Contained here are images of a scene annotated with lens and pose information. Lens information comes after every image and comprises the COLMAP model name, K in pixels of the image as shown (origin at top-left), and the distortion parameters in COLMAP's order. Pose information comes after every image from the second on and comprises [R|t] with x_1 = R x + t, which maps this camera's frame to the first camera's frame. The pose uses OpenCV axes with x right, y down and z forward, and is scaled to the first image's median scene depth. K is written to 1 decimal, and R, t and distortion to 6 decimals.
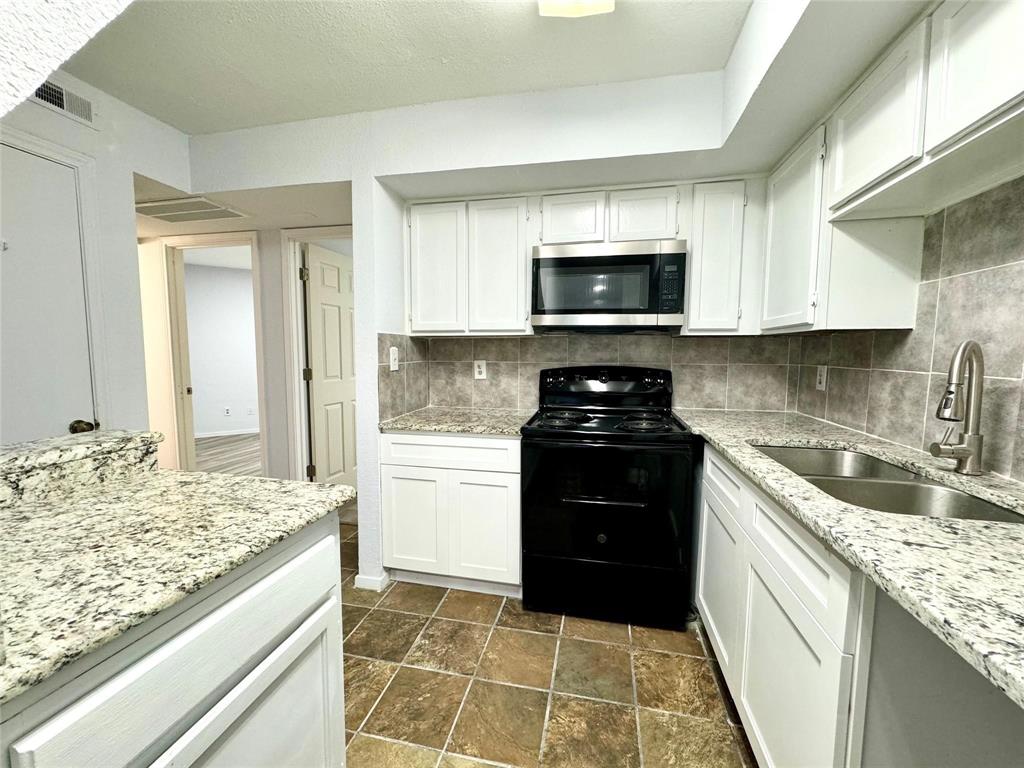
lens RADIAL K [[407.6, 0, 512.0], [0, 407.6, 384.0], [0, 0, 1]] dist [-0.002862, 0.000449]
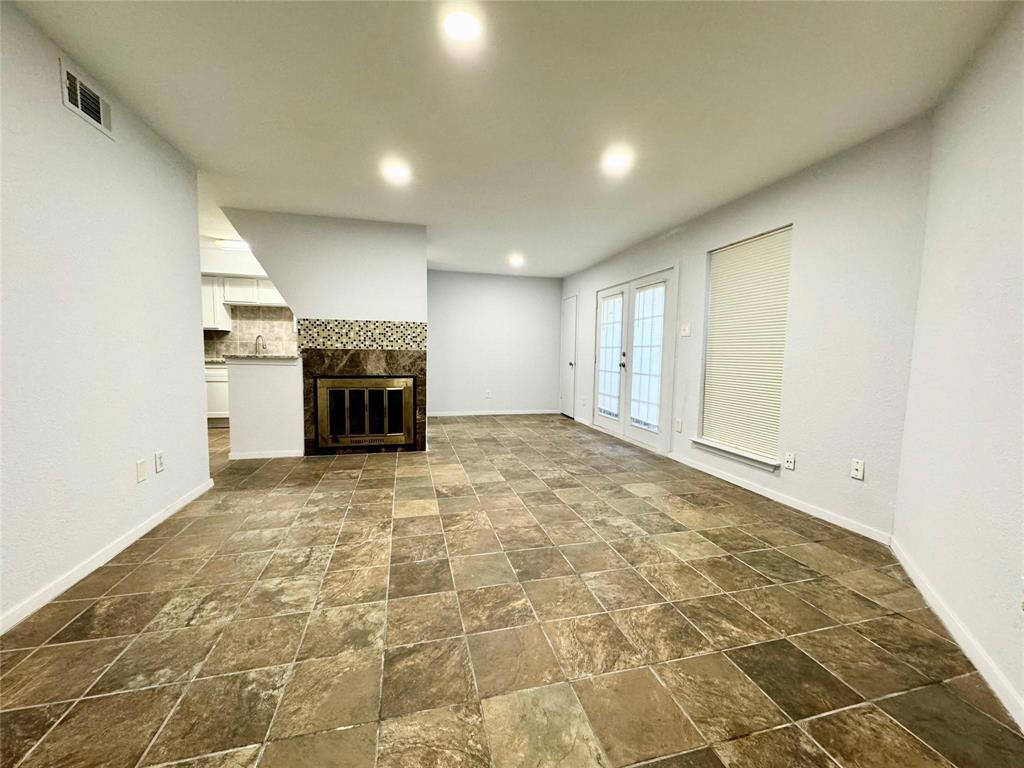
lens RADIAL K [[407.6, 0, 512.0], [0, 407.6, 384.0], [0, 0, 1]] dist [-0.002862, 0.000449]
pose [[-0.457671, -0.079850, 0.885529, -3.836106], [0.055152, 0.991492, 0.117909, 0.067509], [-0.887409, 0.102802, -0.449373, 0.338639]]
